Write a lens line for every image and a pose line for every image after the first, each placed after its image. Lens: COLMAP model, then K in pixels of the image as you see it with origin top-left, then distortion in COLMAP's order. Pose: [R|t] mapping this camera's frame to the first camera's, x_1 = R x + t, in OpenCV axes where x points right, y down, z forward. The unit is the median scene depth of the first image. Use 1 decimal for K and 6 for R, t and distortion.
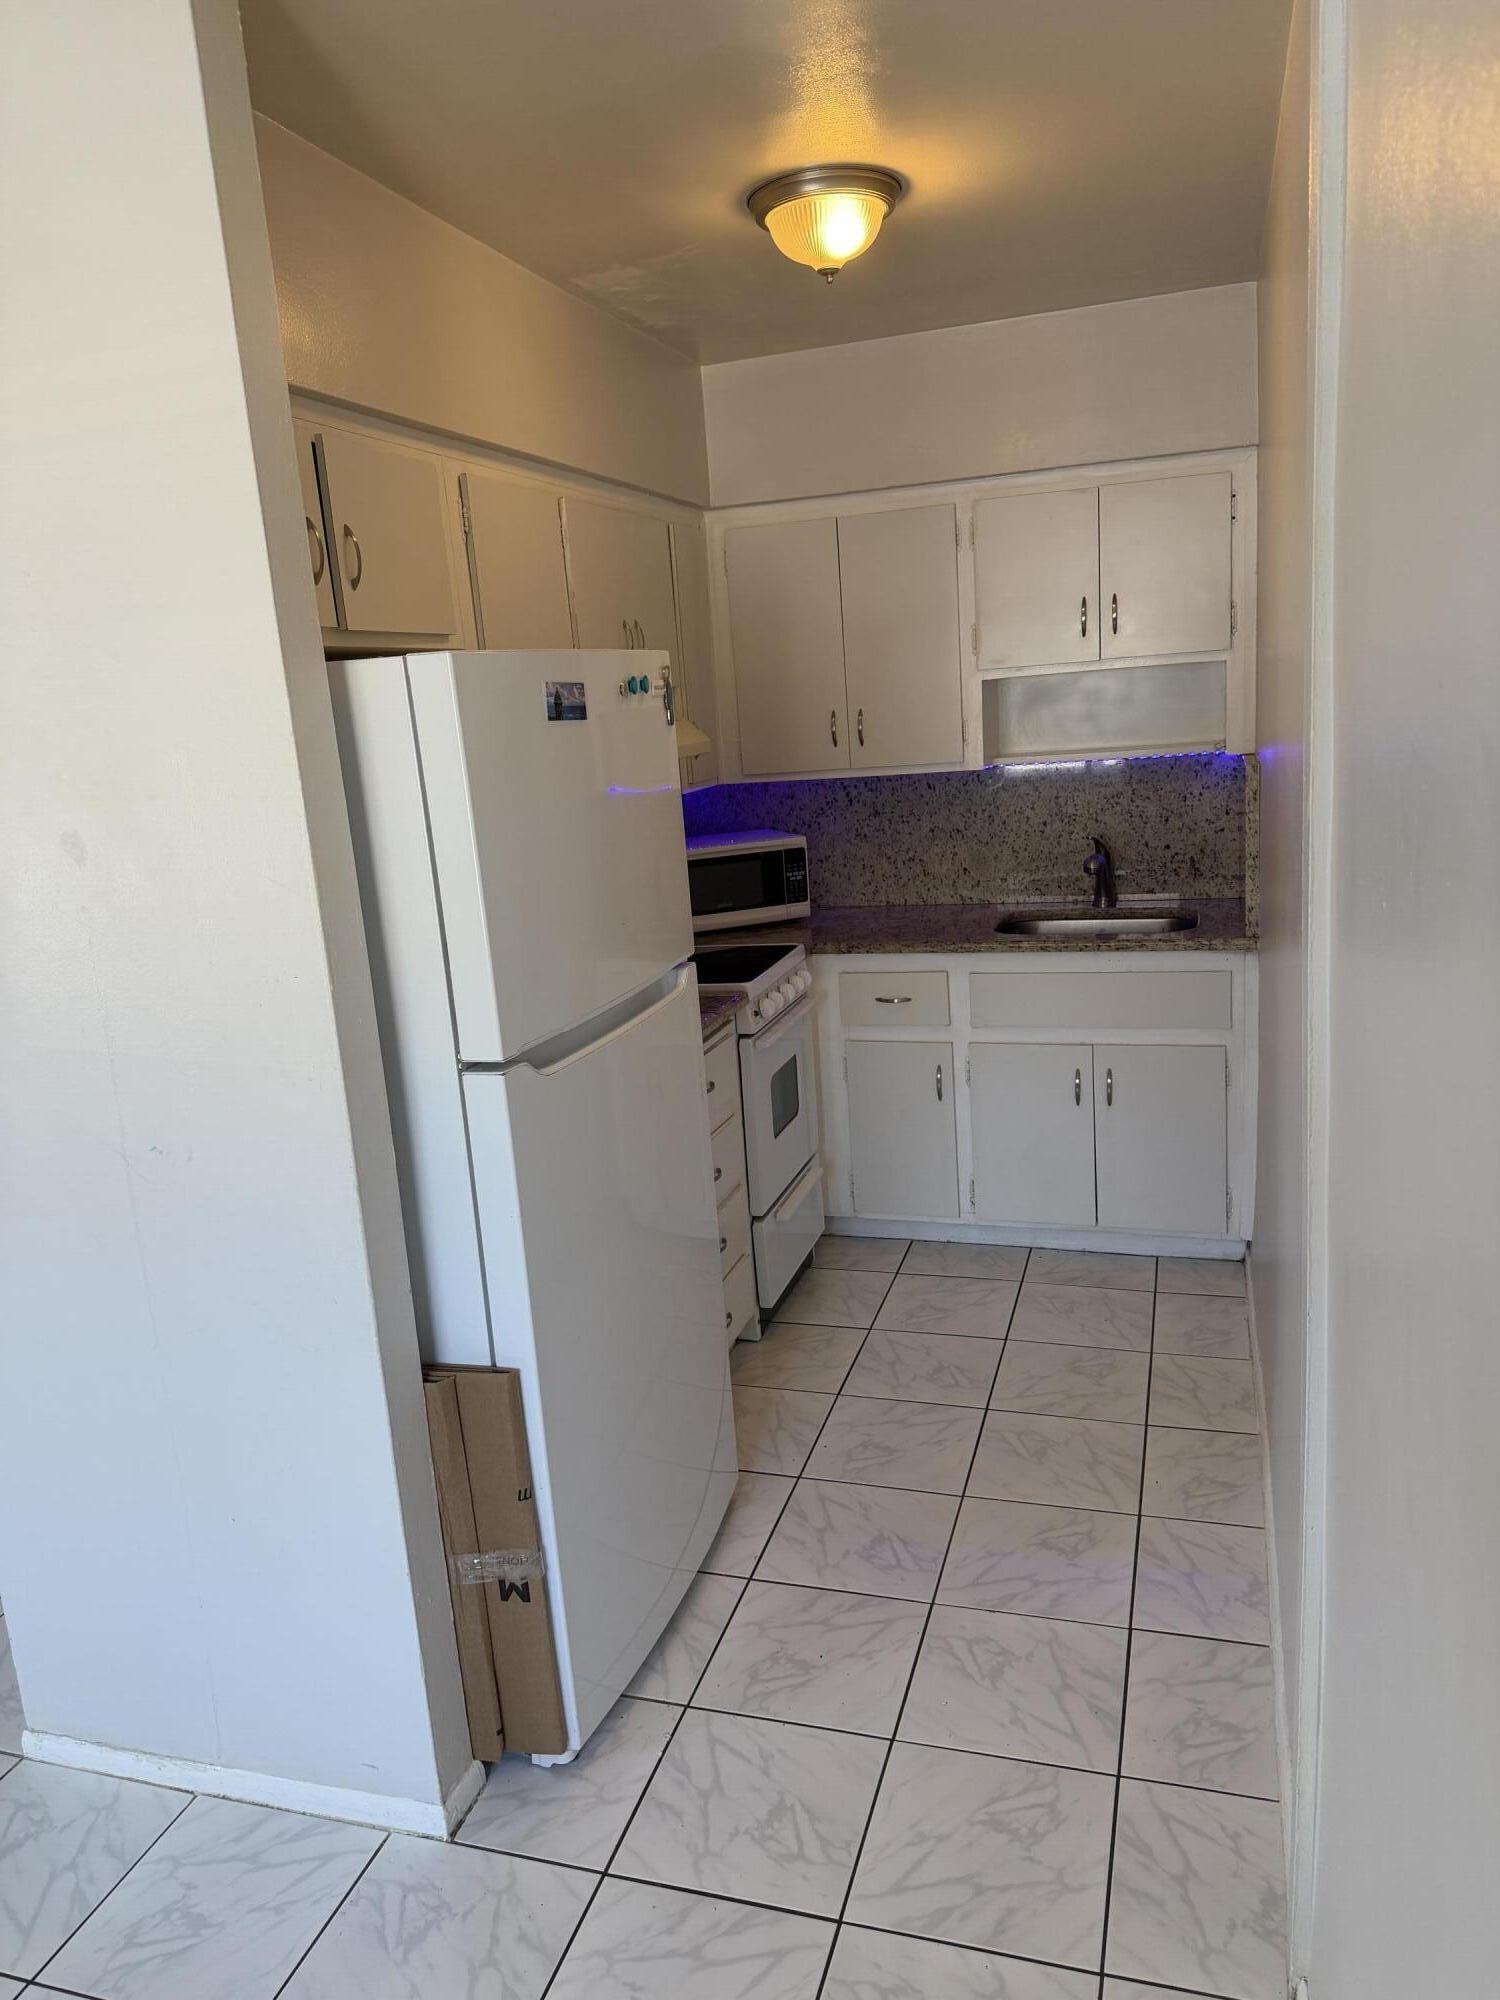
lens RADIAL K [[1413.7, 0, 764.4], [0, 1413.7, 996.0], [0, 0, 1]] dist [0.064946, -0.061782]
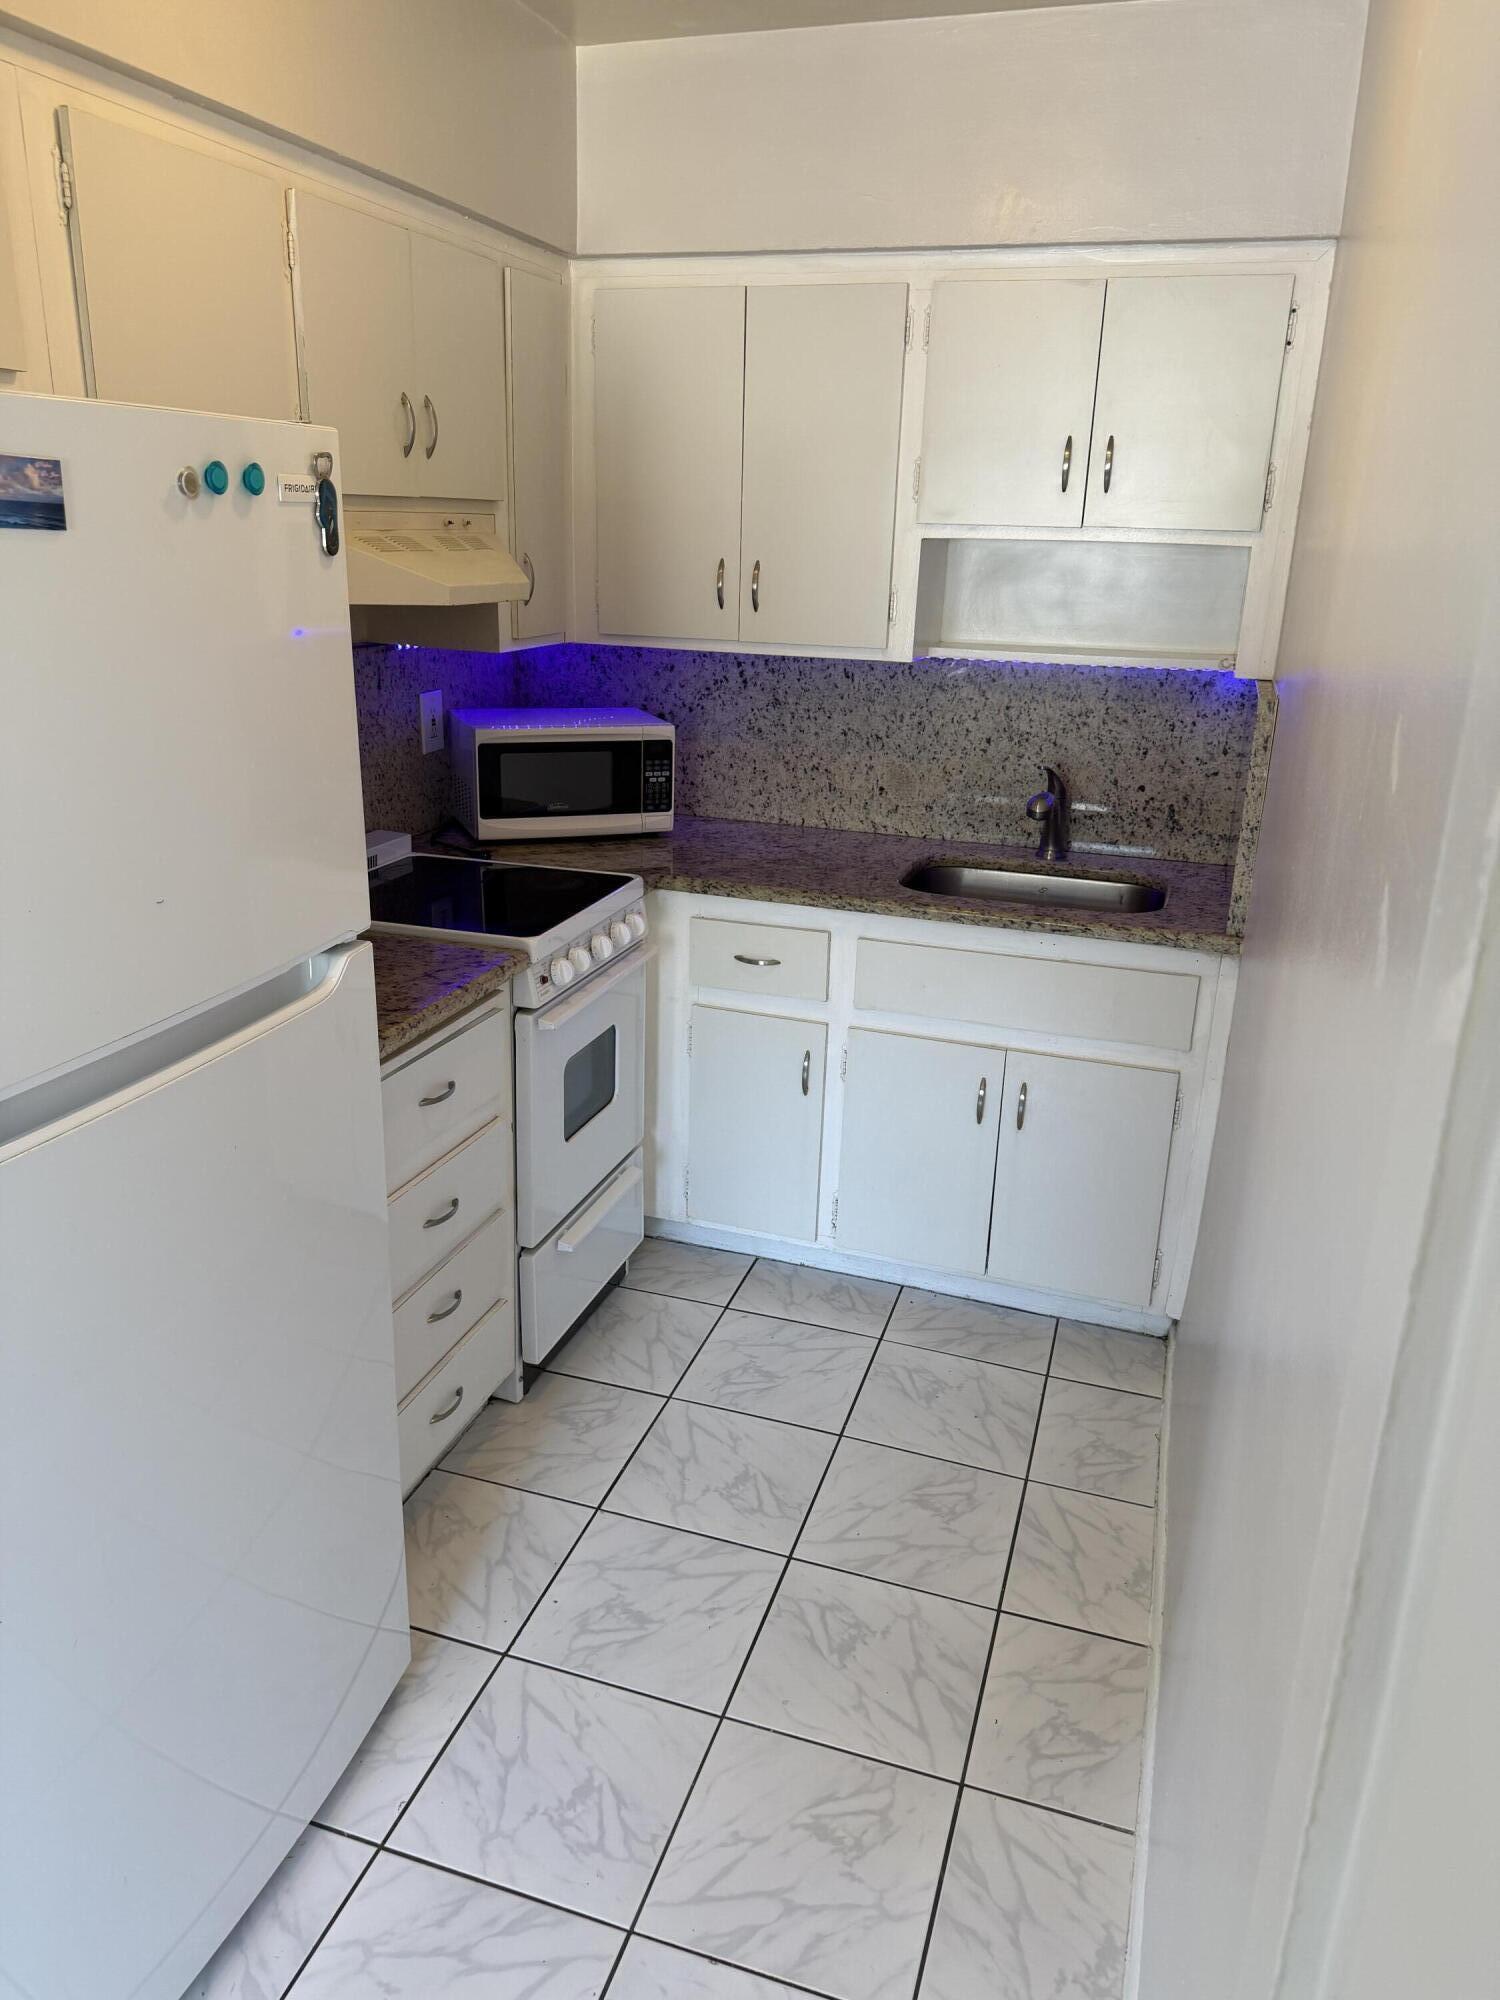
lens RADIAL K [[1413.7, 0, 743.3], [0, 1413.7, 994.1], [0, 0, 1]] dist [0.064946, -0.061782]
pose [[0.994843, 0.100586, 0.013019, 0.074326], [-0.101402, 0.989149, 0.106314, -0.057645], [-0.002184, -0.107086, 0.994247, 0.236824]]
